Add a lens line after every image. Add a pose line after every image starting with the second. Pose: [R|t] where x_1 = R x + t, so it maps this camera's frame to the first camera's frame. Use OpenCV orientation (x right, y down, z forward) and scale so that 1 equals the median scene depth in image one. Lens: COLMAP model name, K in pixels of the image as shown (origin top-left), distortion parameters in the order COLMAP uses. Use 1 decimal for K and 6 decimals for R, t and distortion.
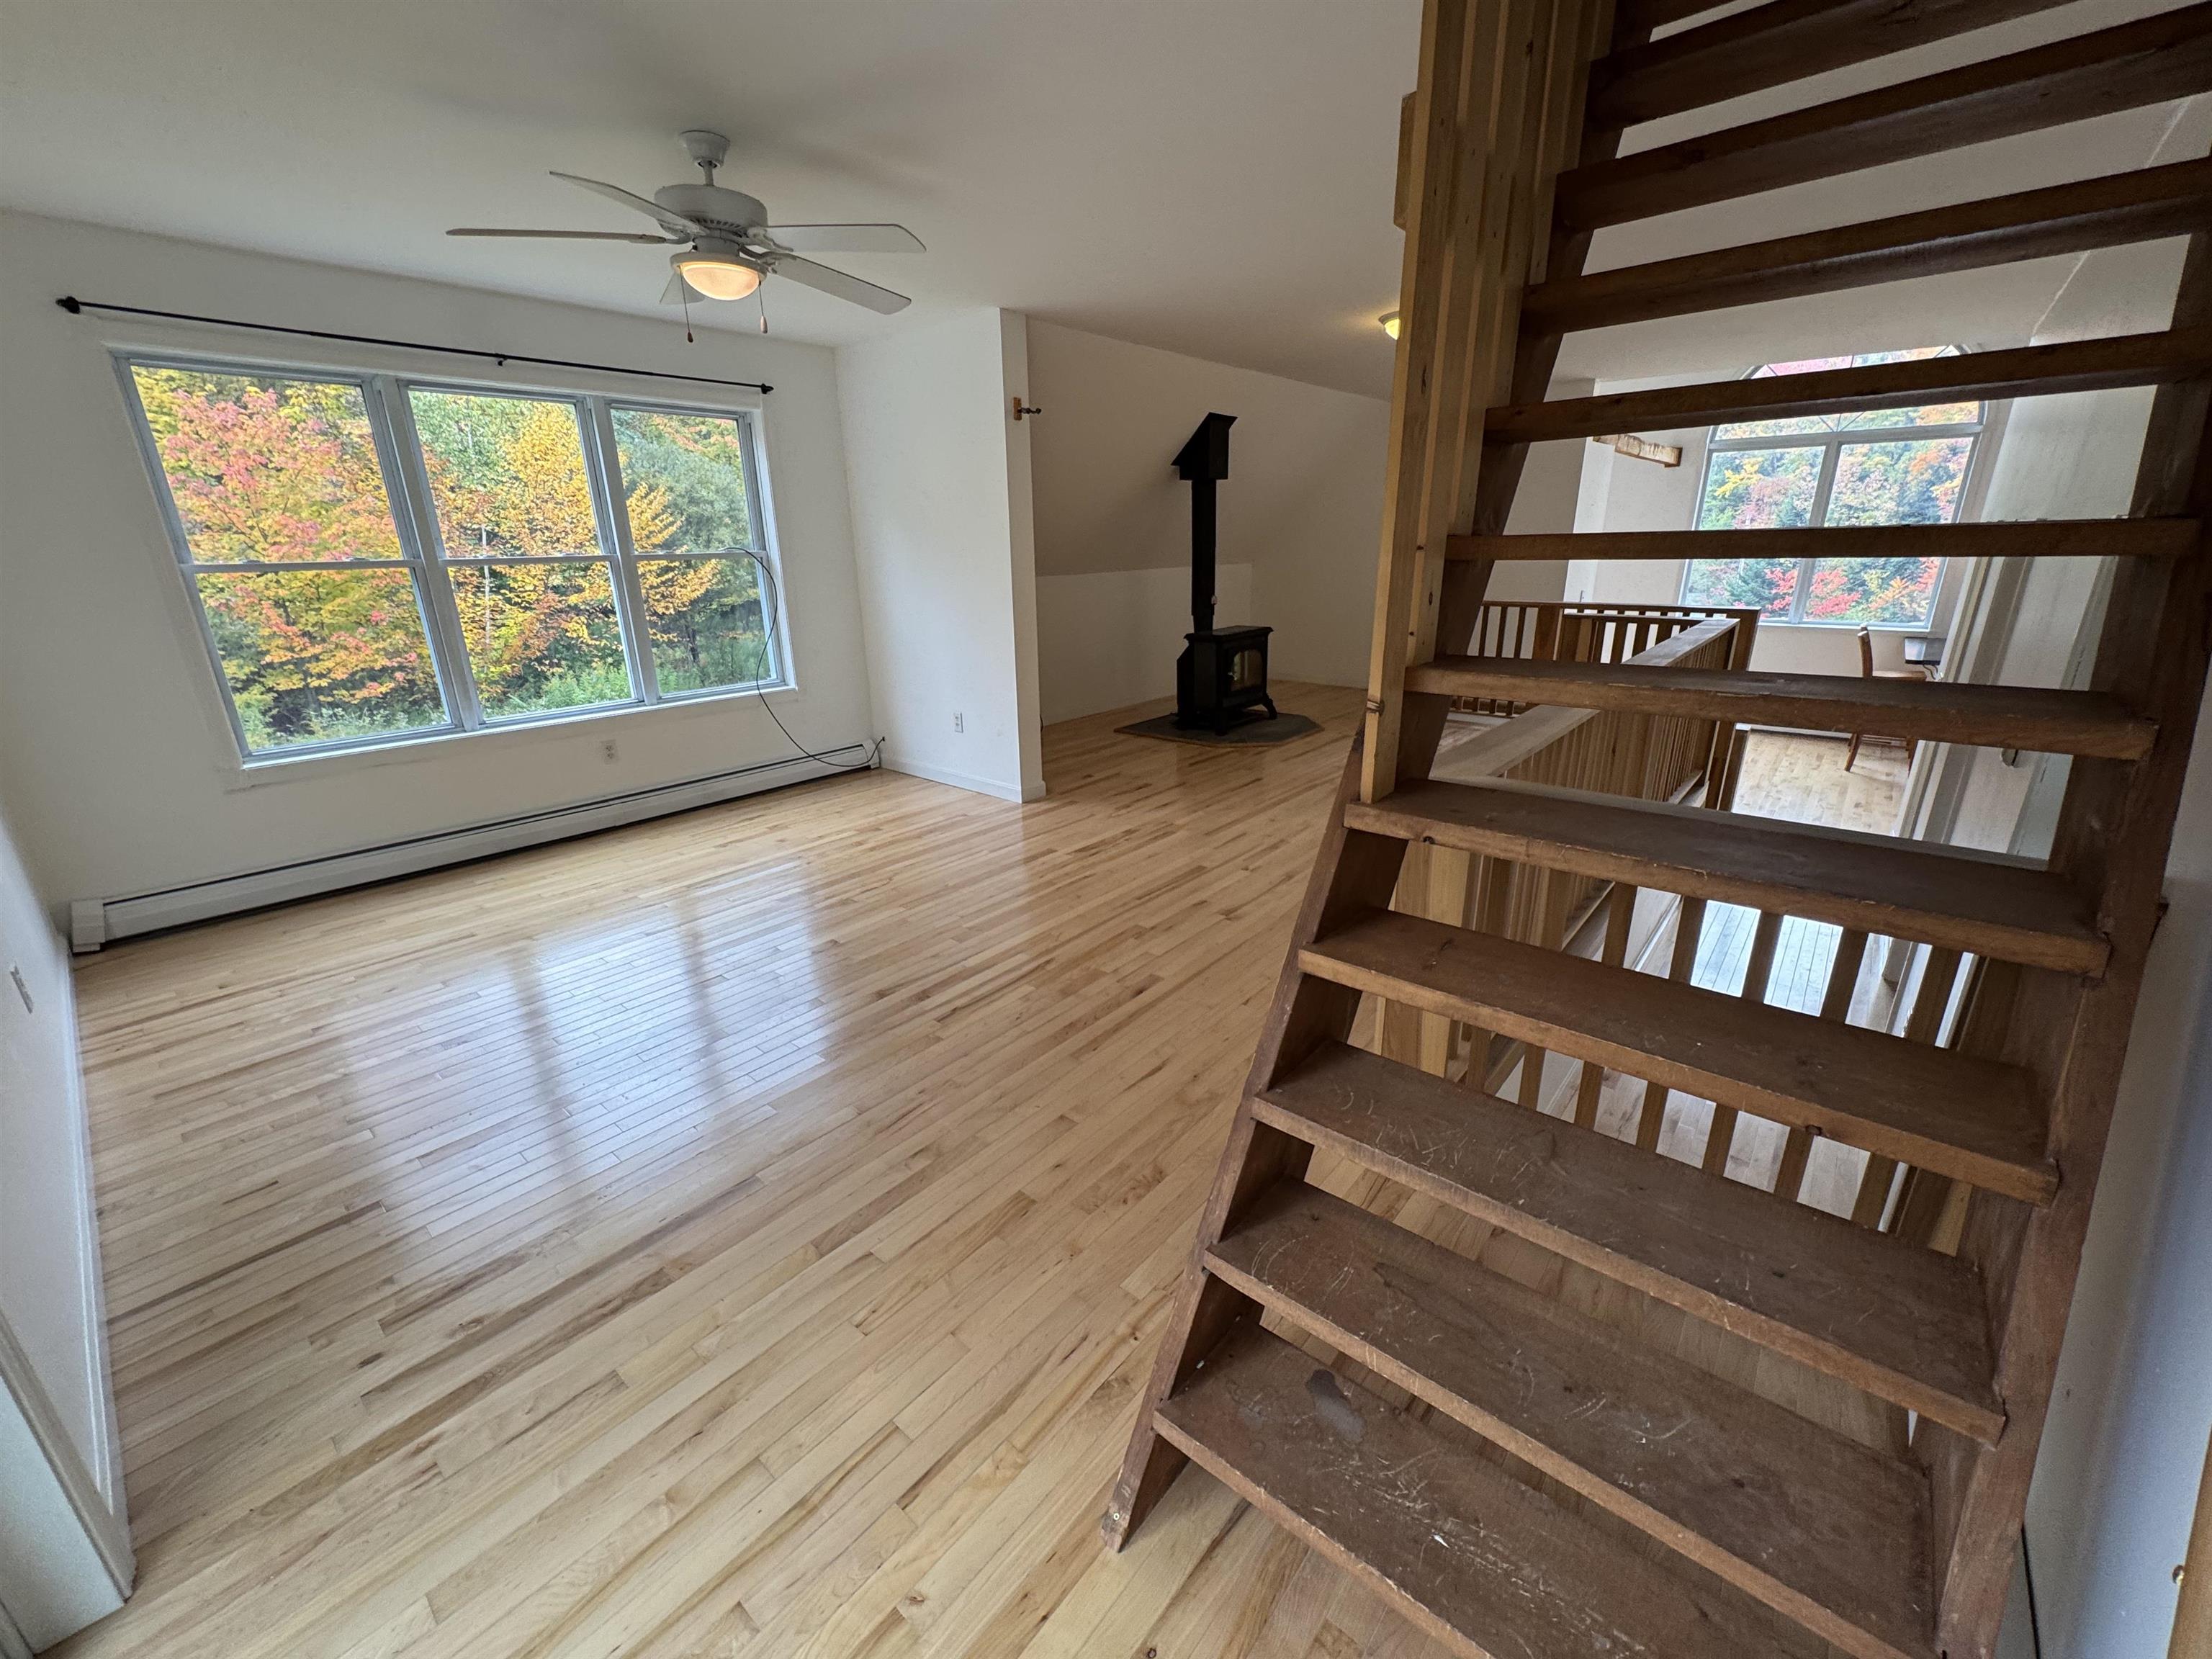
lens RADIAL K [[880.7, 0, 1088.9], [0, 880.7, 824.0], [0, 0, 1]] dist [-0.003376, -0.000289]
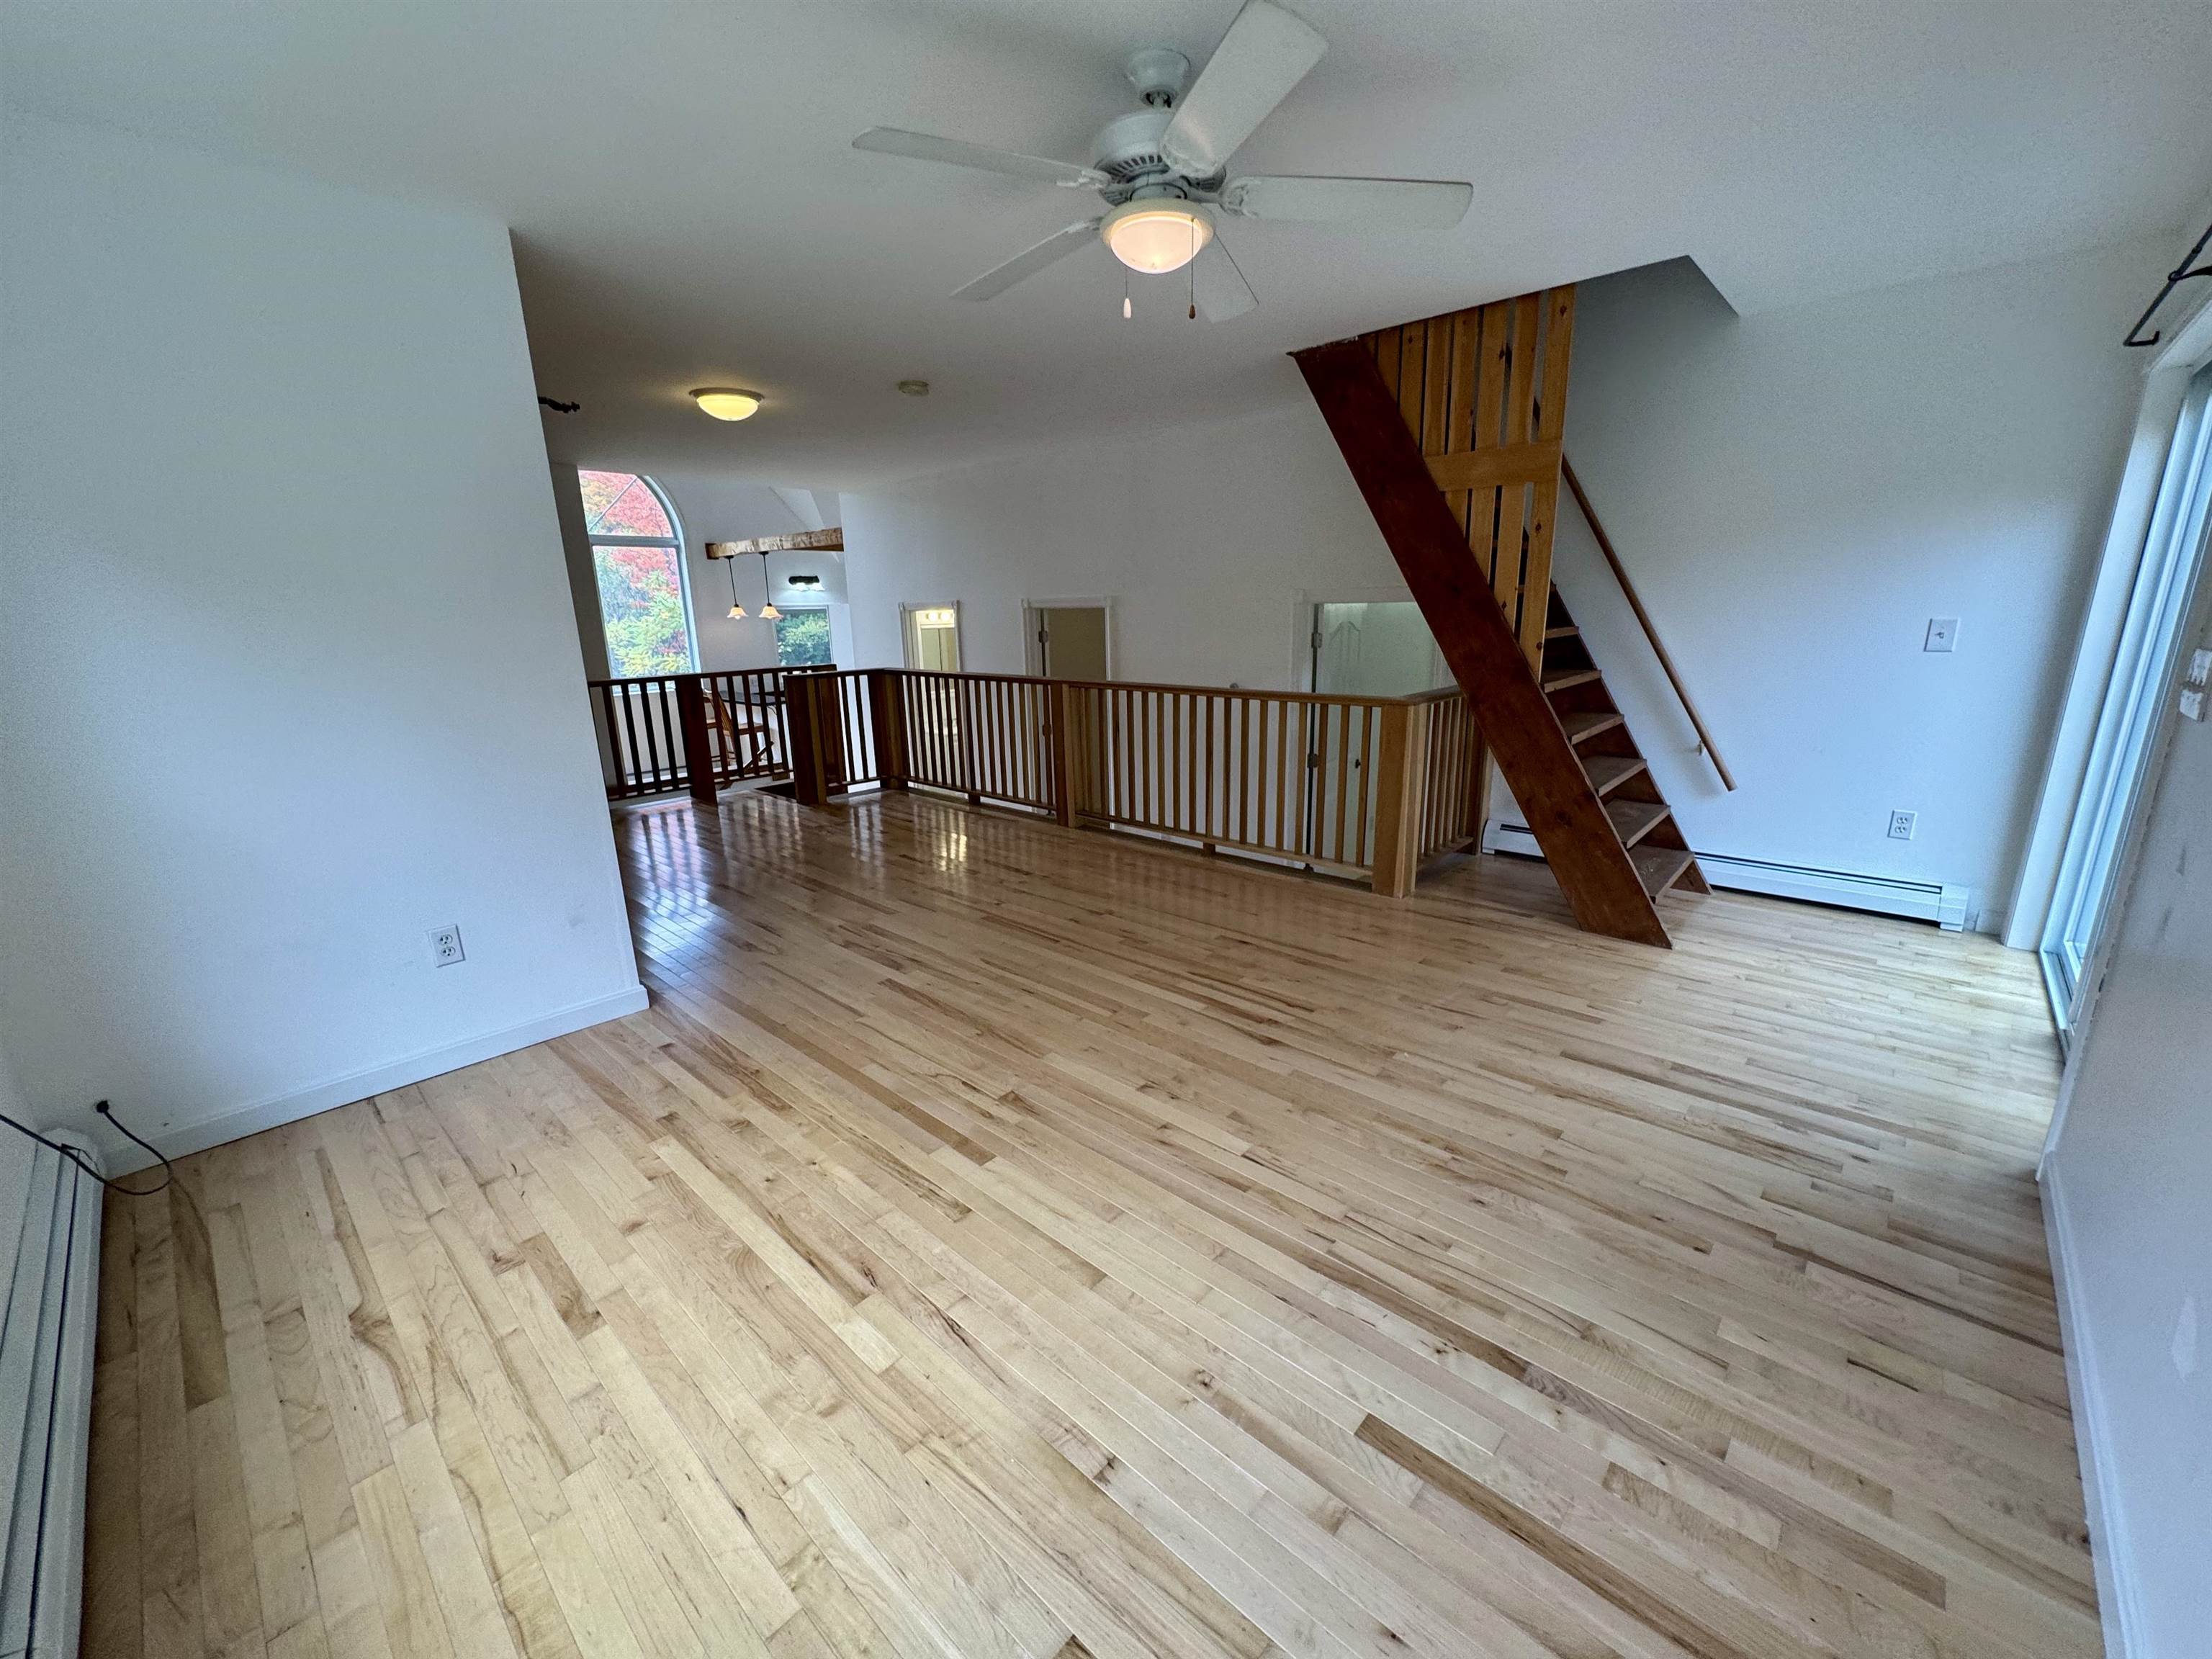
lens RADIAL K [[880.7, 0, 1114.1], [0, 880.7, 843.8], [0, 0, 1]] dist [-0.003376, -0.000289]
pose [[0.028656, -0.249152, 0.968040, -0.923094], [0.331698, 0.915934, 0.225922, -0.232537], [-0.942950, 0.314623, 0.108891, 0.807831]]
